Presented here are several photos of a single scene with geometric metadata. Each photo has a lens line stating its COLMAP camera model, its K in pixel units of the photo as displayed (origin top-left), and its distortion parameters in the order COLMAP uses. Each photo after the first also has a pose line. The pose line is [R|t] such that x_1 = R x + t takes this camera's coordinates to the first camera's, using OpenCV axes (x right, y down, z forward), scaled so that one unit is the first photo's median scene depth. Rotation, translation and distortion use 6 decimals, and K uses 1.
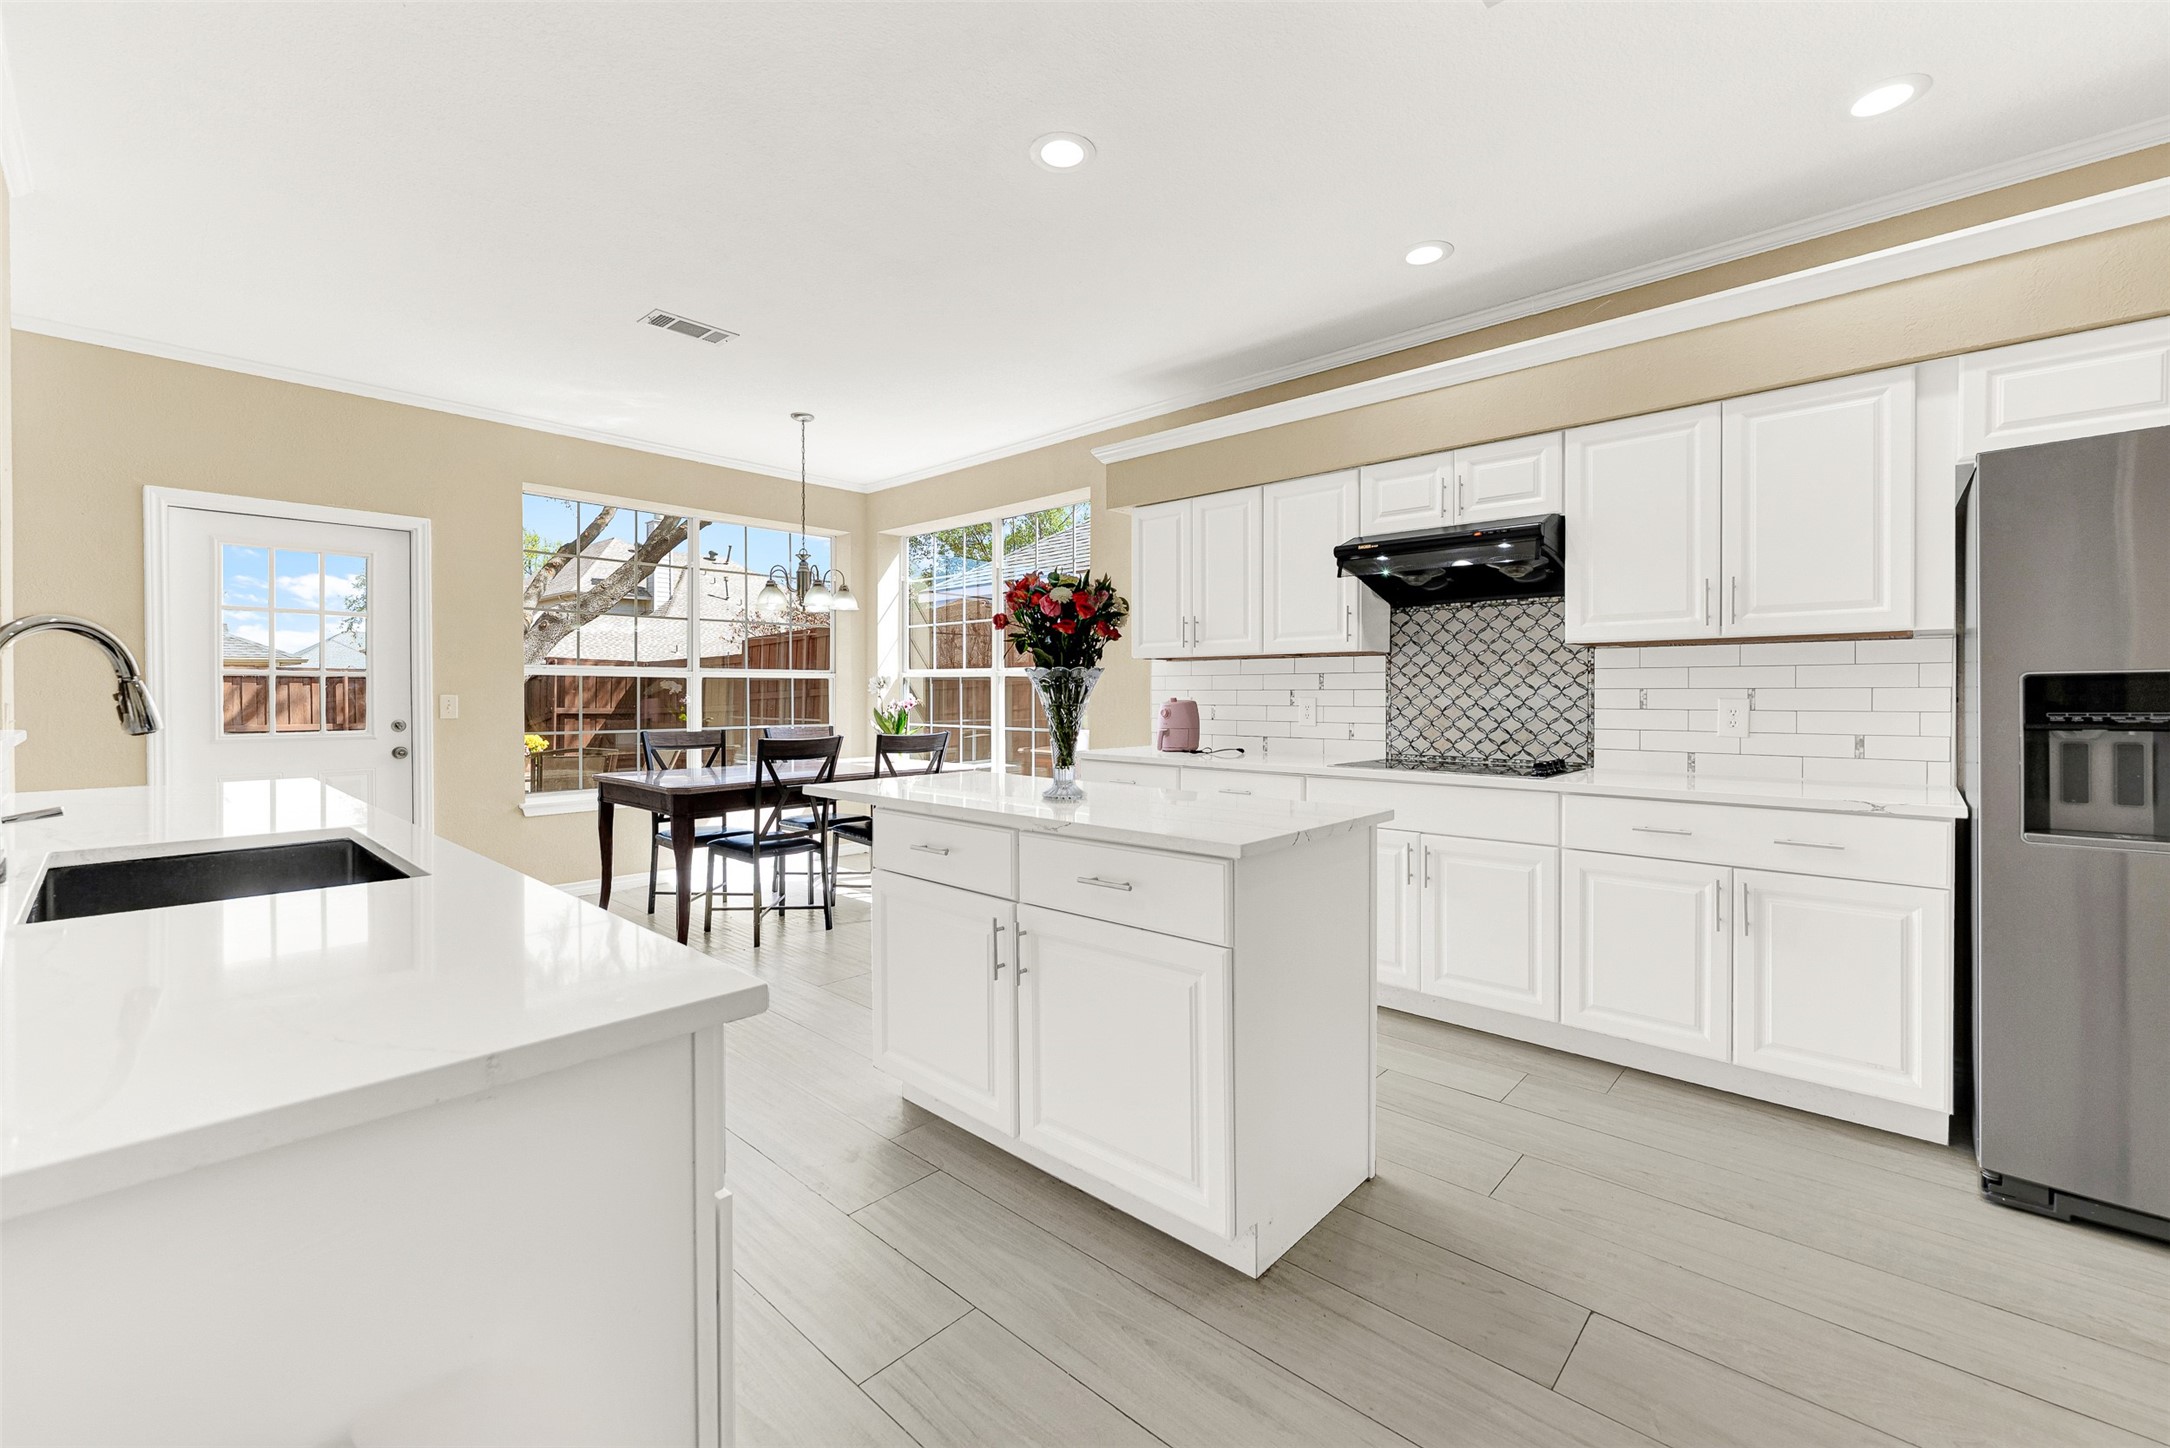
lens RADIAL K [[889.0, 0, 1090.0], [0, 889.0, 696.0], [0, 0, 1]] dist [-0.002273, -0.000441]
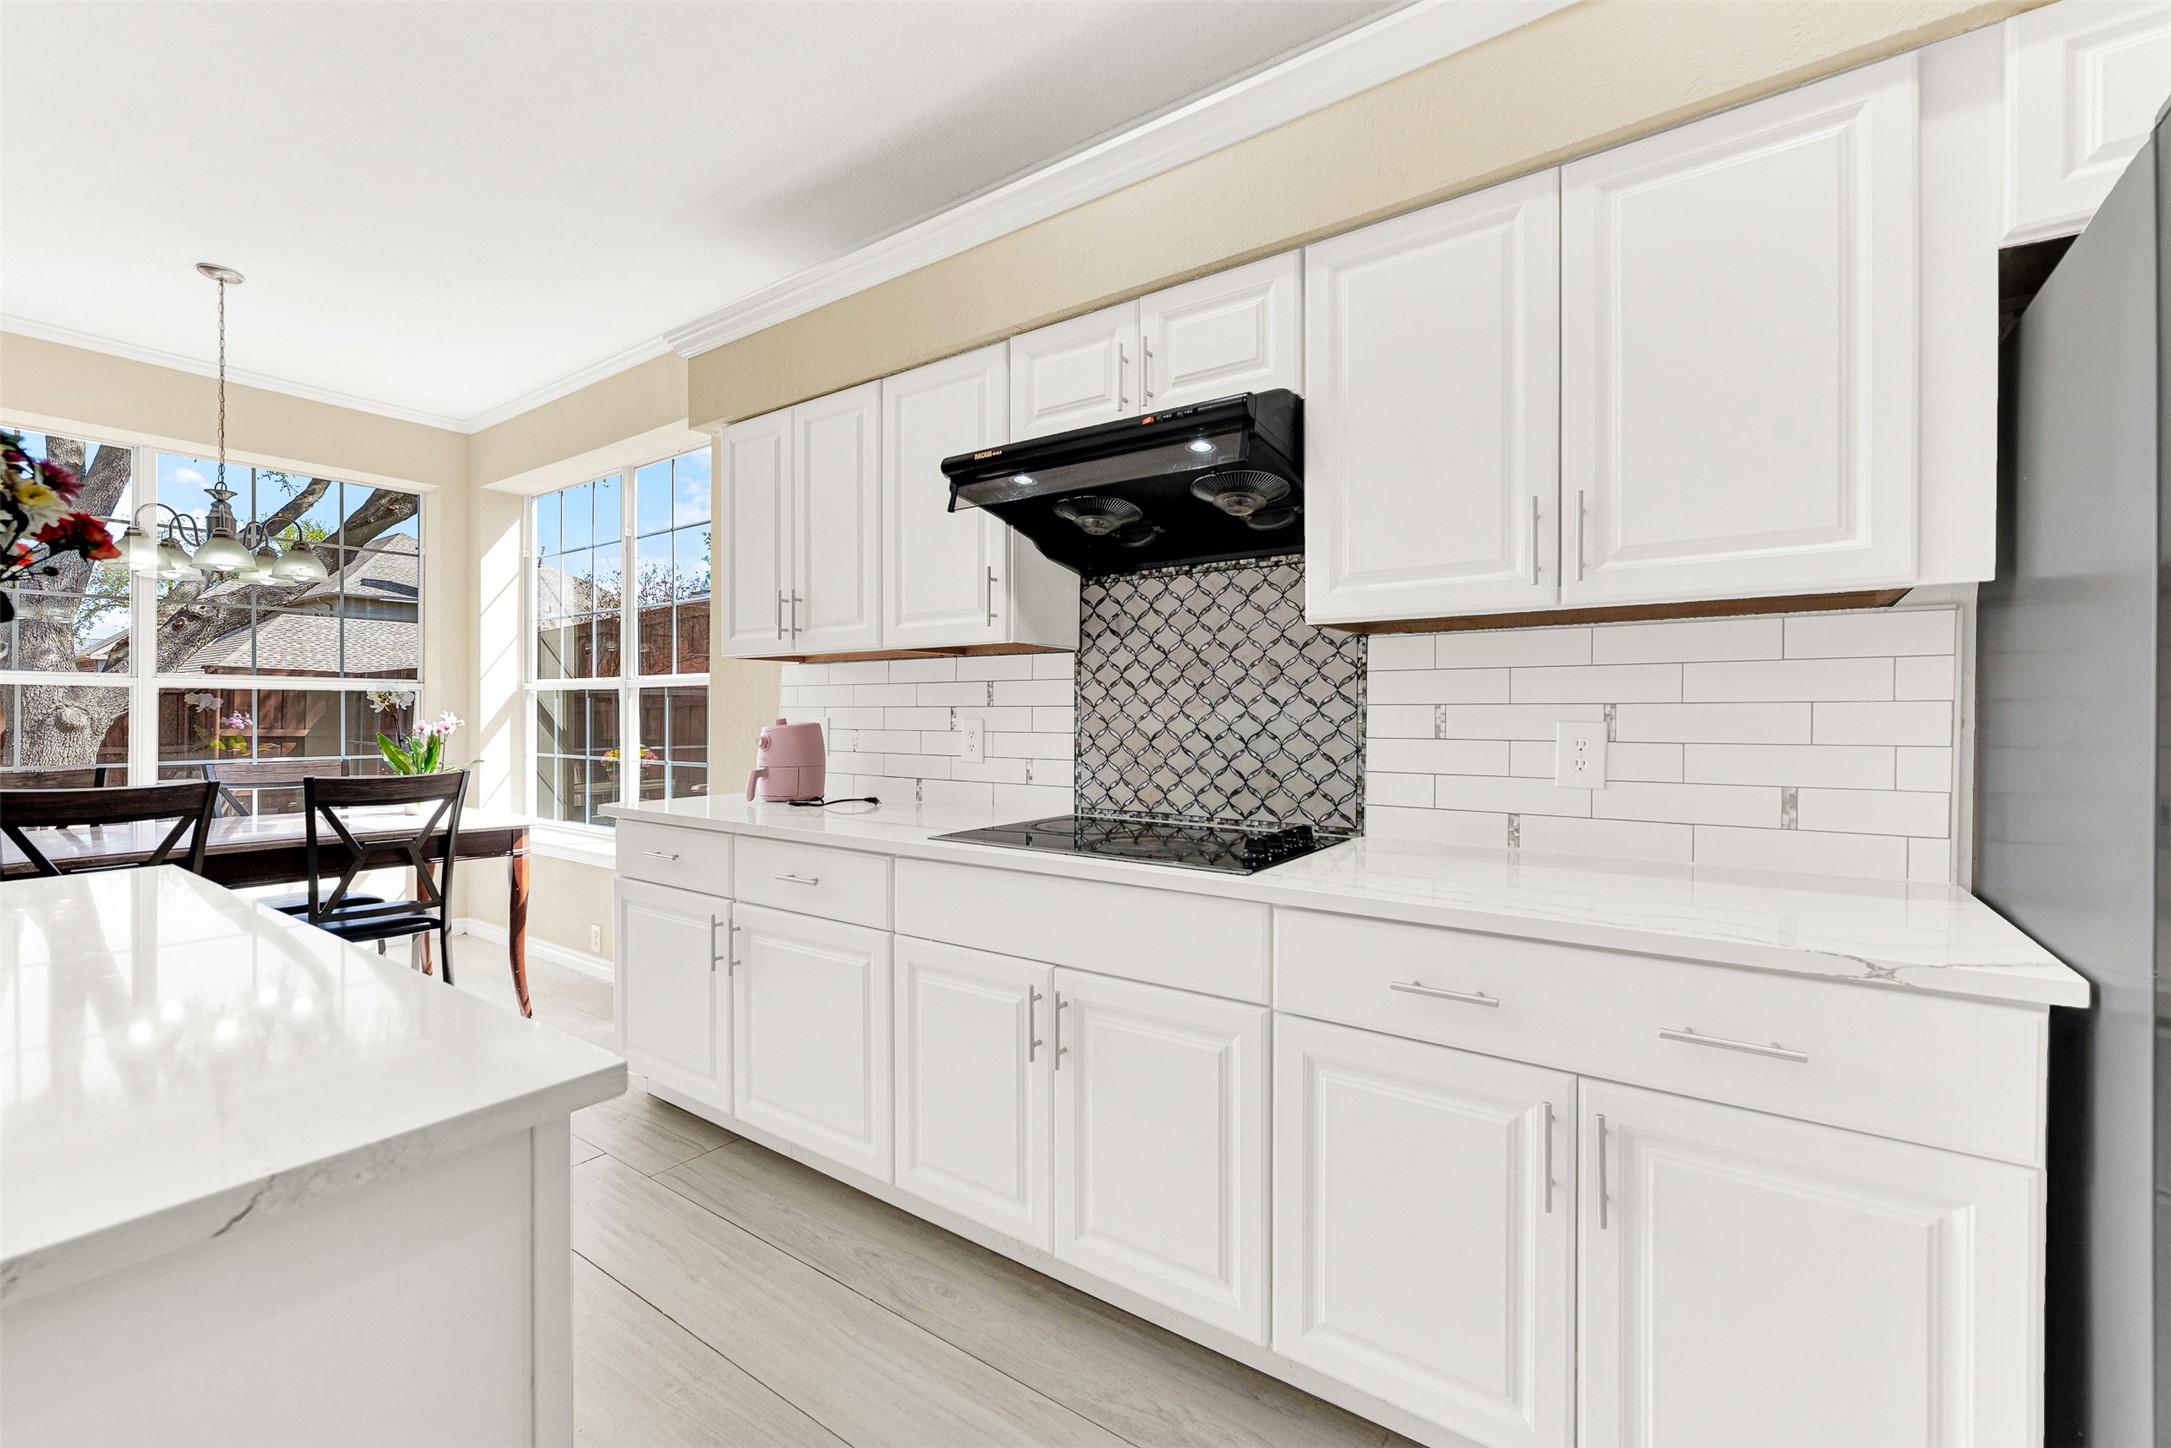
lens RADIAL K [[889.4, 0, 1099.9], [0, 889.4, 715.3], [0, 0, 1]] dist [-0.002273, -0.000441]
pose [[0.991661, 0.000667, 0.128869, 0.290477], [-0.000759, 0.999999, 0.000663, -0.001165], [-0.128869, -0.000755, 0.991661, 0.398776]]
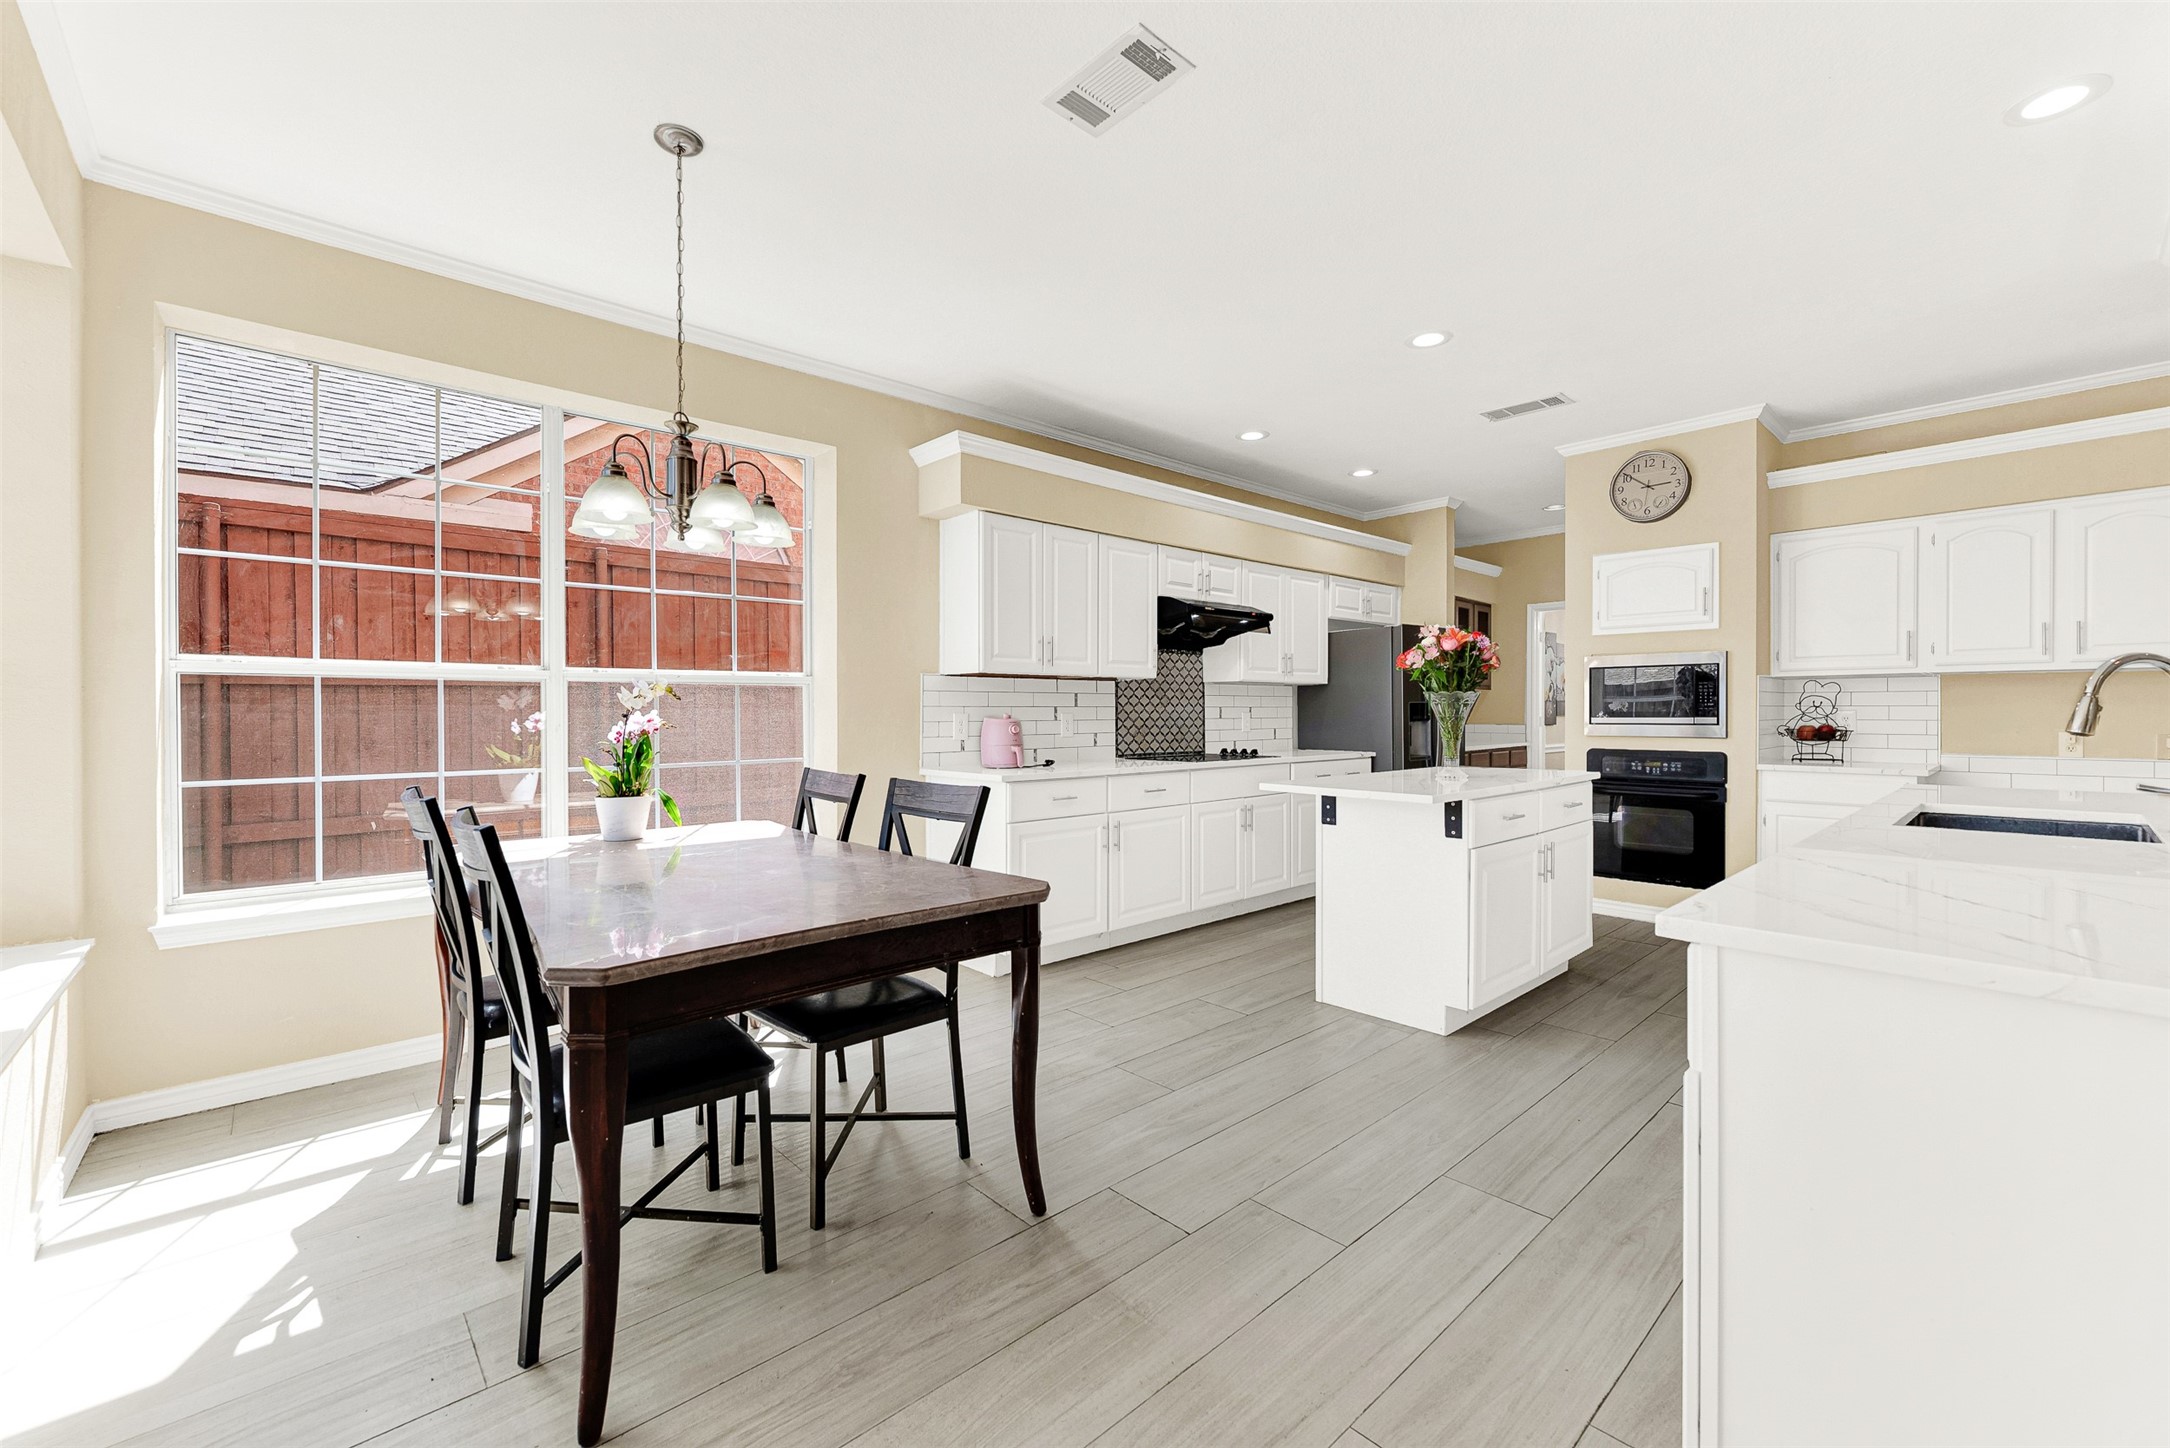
lens RADIAL K [[889.0, 0, 1083.4], [0, 889.0, 713.3], [0, 0, 1]] dist [-0.002273, -0.000441]
pose [[0.091847, -0.005013, 0.995760, -1.072427], [0.003783, 0.999982, 0.004686, -0.004330], [-0.995766, 0.003336, 0.091865, 0.999383]]
